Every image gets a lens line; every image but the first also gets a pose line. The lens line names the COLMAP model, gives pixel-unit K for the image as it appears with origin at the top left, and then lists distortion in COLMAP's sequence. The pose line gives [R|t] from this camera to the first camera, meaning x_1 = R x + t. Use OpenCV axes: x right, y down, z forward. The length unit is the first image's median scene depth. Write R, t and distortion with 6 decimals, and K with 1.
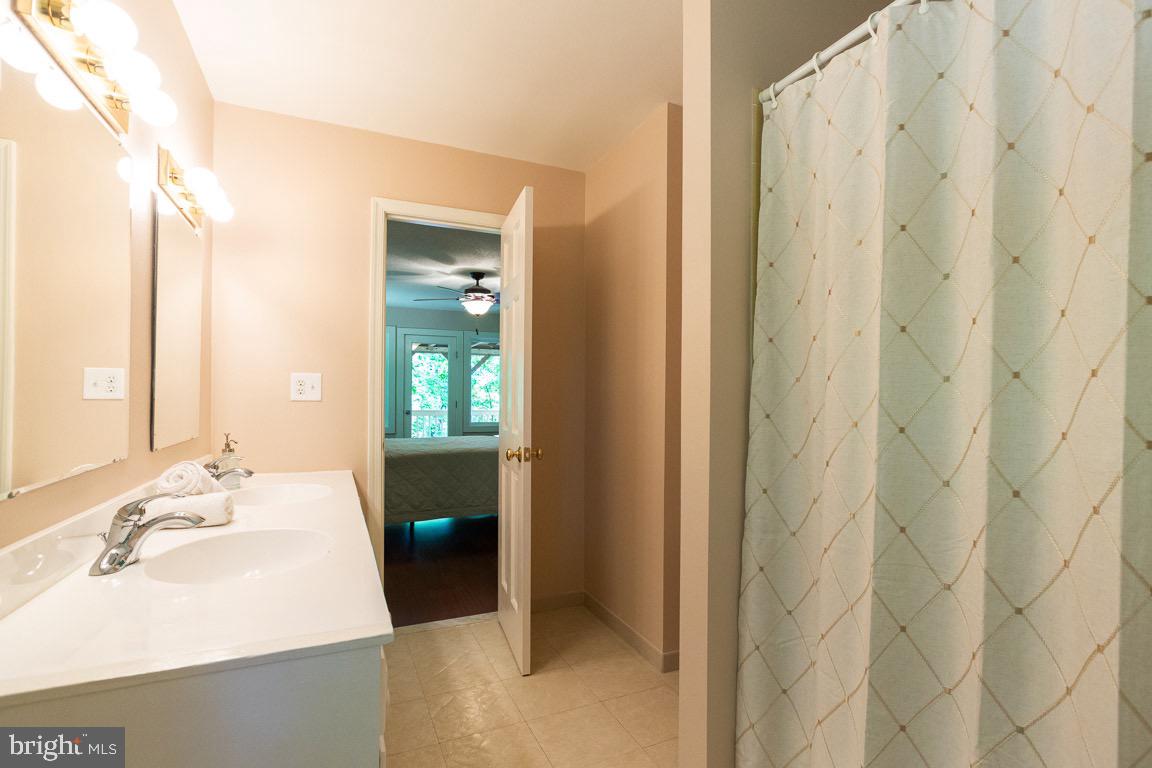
lens RADIAL K [[532.6, 0, 576.0], [0, 532.6, 384.0], [0, 0, 1]] dist [-0.001123, -0.000075]
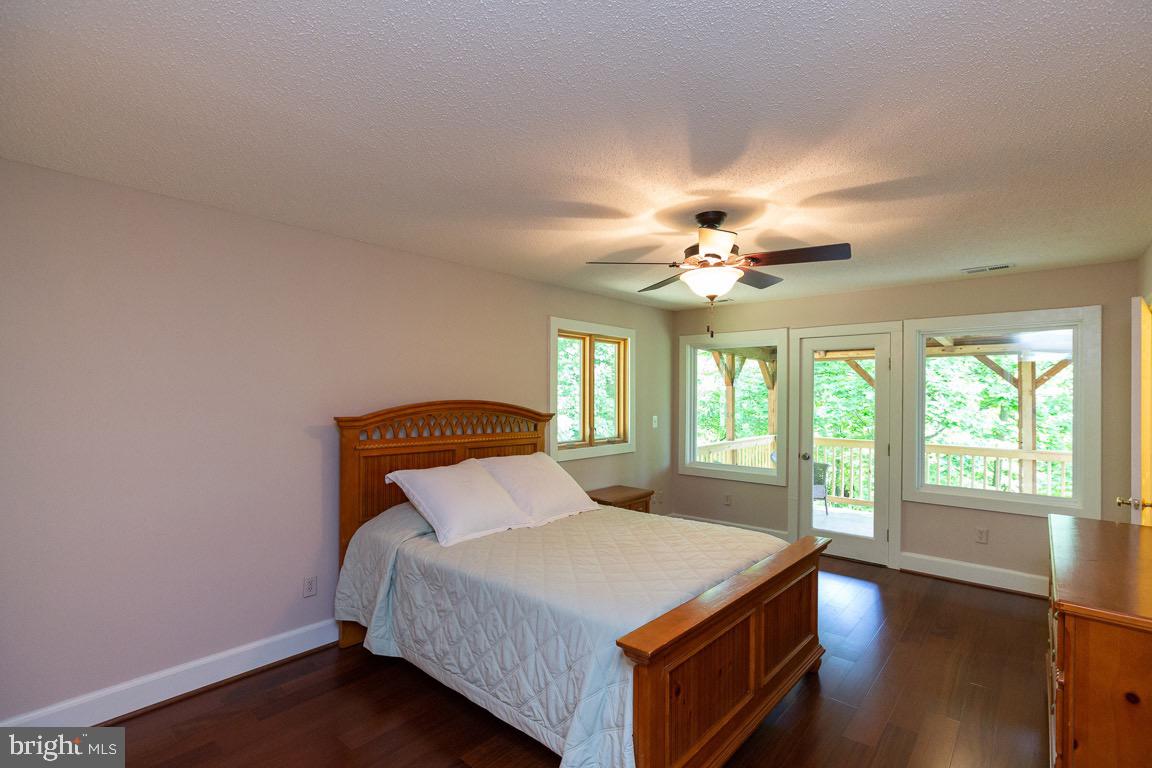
lens RADIAL K [[532.6, 0, 576.0], [0, 532.6, 384.0], [0, 0, 1]] dist [-0.001123, -0.000075]
pose [[0.438478, -0.020457, -0.898509, 0.147720], [0.010517, 0.999789, -0.017630, -0.026860], [0.898681, -0.001719, 0.438600, 0.460703]]
